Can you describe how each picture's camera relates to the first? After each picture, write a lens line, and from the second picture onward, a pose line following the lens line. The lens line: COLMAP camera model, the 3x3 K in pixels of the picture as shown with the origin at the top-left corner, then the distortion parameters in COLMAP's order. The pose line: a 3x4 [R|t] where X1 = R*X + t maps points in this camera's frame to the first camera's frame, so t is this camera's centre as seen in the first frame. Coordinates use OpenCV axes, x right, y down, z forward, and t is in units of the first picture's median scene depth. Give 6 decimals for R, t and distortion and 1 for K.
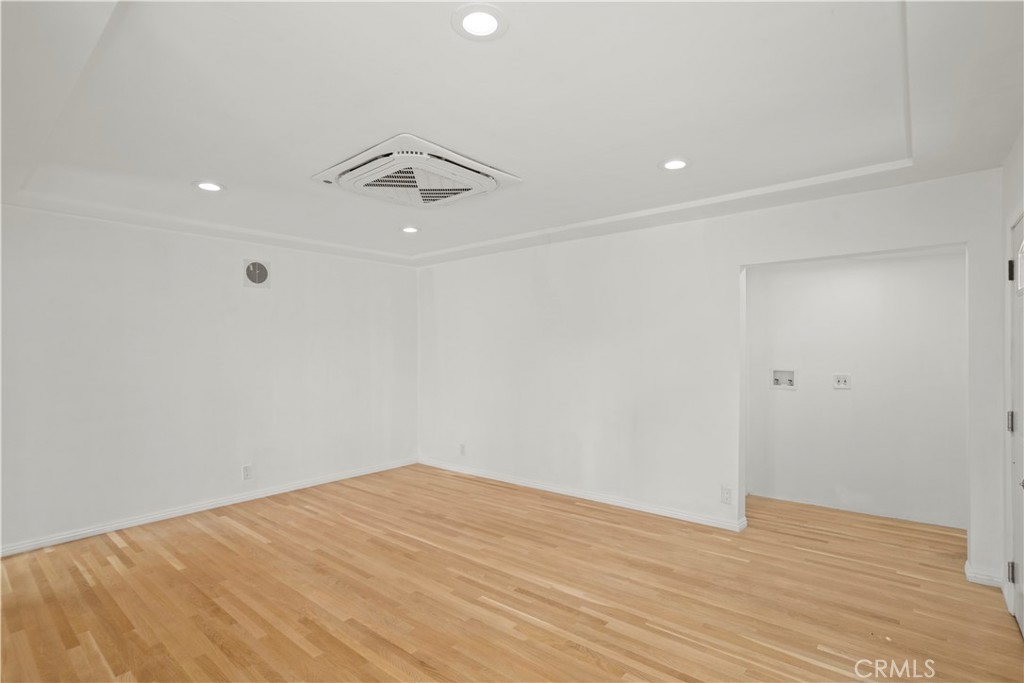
lens RADIAL K [[495.9, 0, 512.2], [0, 495.9, 345.9], [0, 0, 1]] dist [-0.032938, 0.008406]
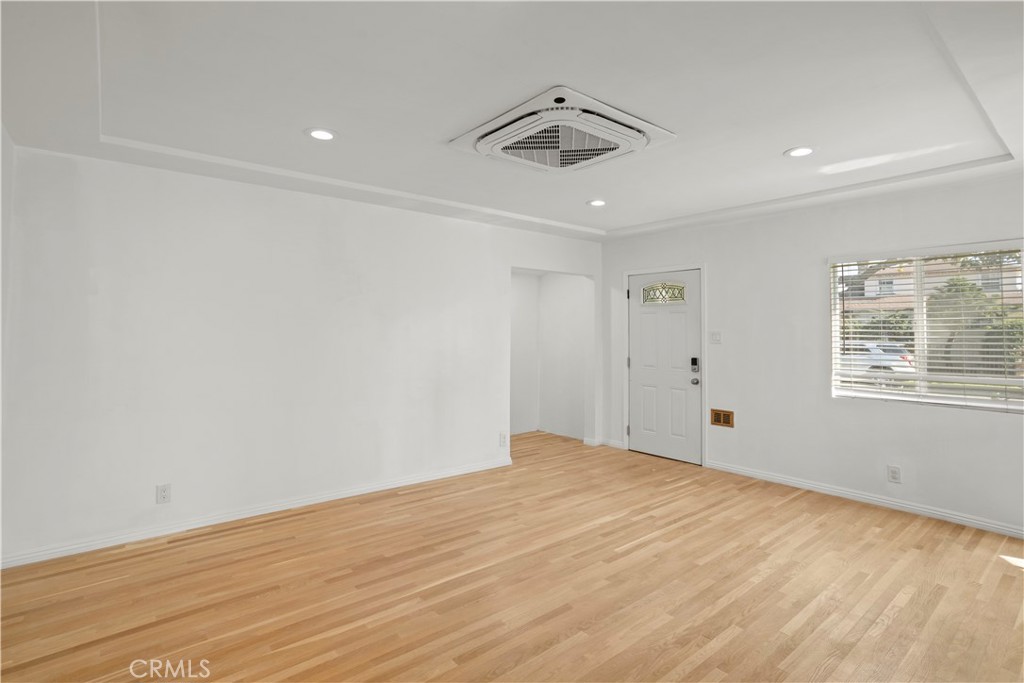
lens RADIAL K [[495.9, 0, 512.4], [0, 495.9, 337.9], [0, 0, 1]] dist [-0.032938, 0.008406]
pose [[0.180932, -0.001484, 0.983494, -0.952754], [-0.023428, 0.999709, 0.005819, 0.029717], [-0.983216, -0.024094, 0.180845, 0.839029]]
